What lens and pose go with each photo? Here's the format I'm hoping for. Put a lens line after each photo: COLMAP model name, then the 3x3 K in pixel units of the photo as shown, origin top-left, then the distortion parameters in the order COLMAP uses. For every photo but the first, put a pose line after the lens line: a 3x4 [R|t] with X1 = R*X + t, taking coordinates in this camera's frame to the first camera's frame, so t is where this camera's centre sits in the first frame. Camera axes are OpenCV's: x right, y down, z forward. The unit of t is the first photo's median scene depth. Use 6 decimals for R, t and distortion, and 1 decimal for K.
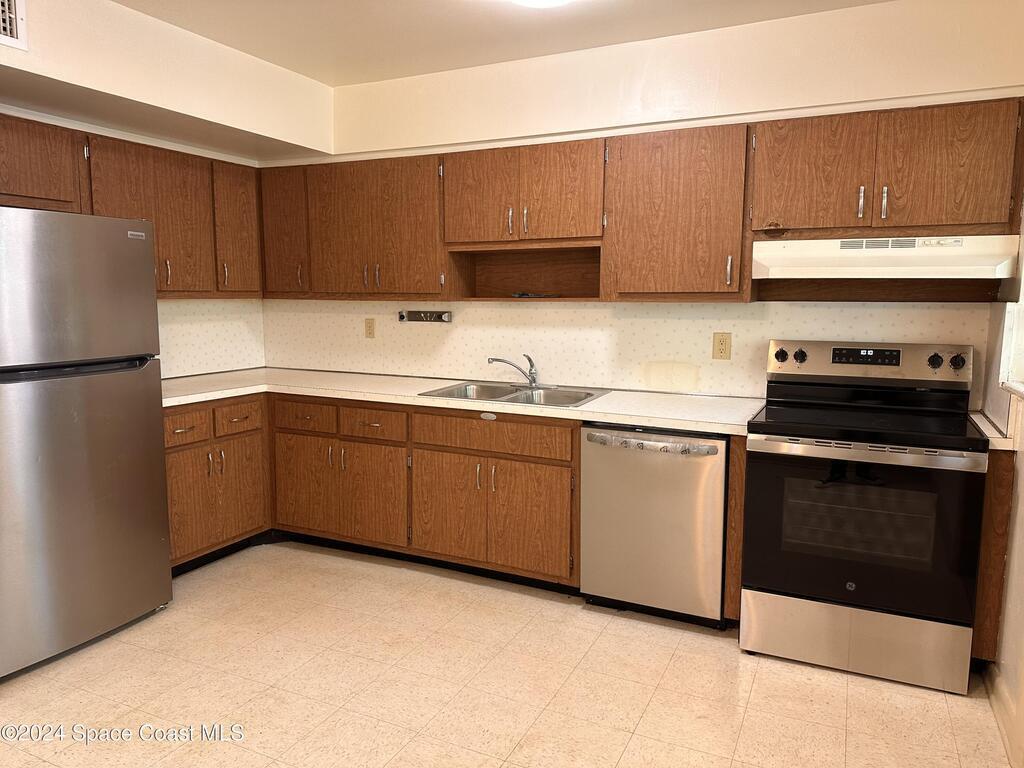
lens RADIAL K [[717.5, 0, 512.0], [0, 717.5, 384.0], [0, 0, 1]] dist [0.085364, -0.115241]
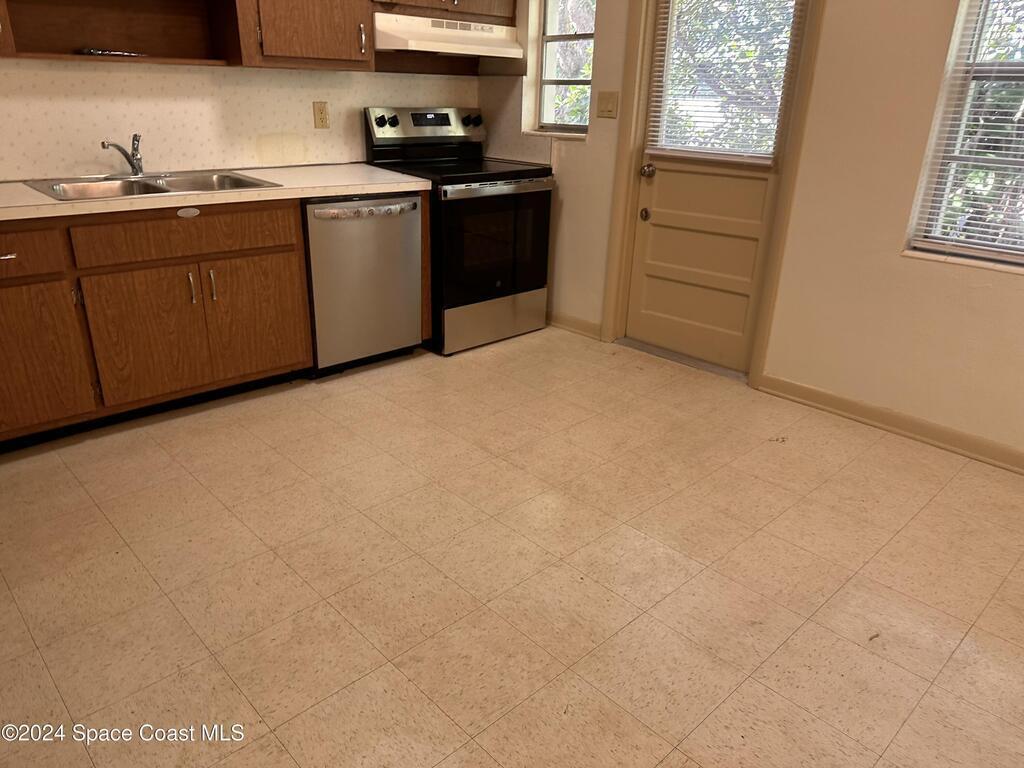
lens RADIAL K [[717.5, 0, 512.0], [0, 717.5, 384.0], [0, 0, 1]] dist [0.085364, -0.115241]
pose [[0.356463, -0.349586, 0.866443, -0.709315], [0.089434, 0.935871, 0.340804, -0.022818], [-0.930019, -0.043995, 0.364869, 0.348822]]
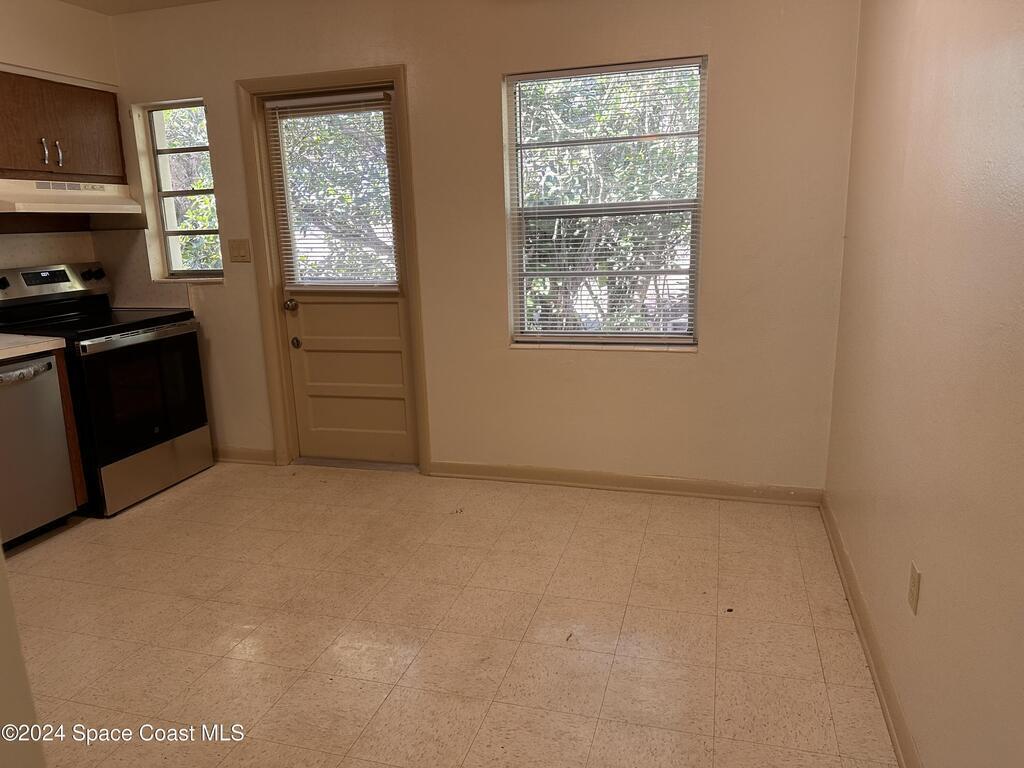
lens RADIAL K [[717.5, 0, 512.0], [0, 717.5, 384.0], [0, 0, 1]] dist [0.085364, -0.115241]
pose [[-0.166289, -0.222986, 0.960534, -0.825159], [0.143710, 0.958215, 0.247328, -0.052587], [-0.975549, 0.179166, -0.127295, 0.389987]]
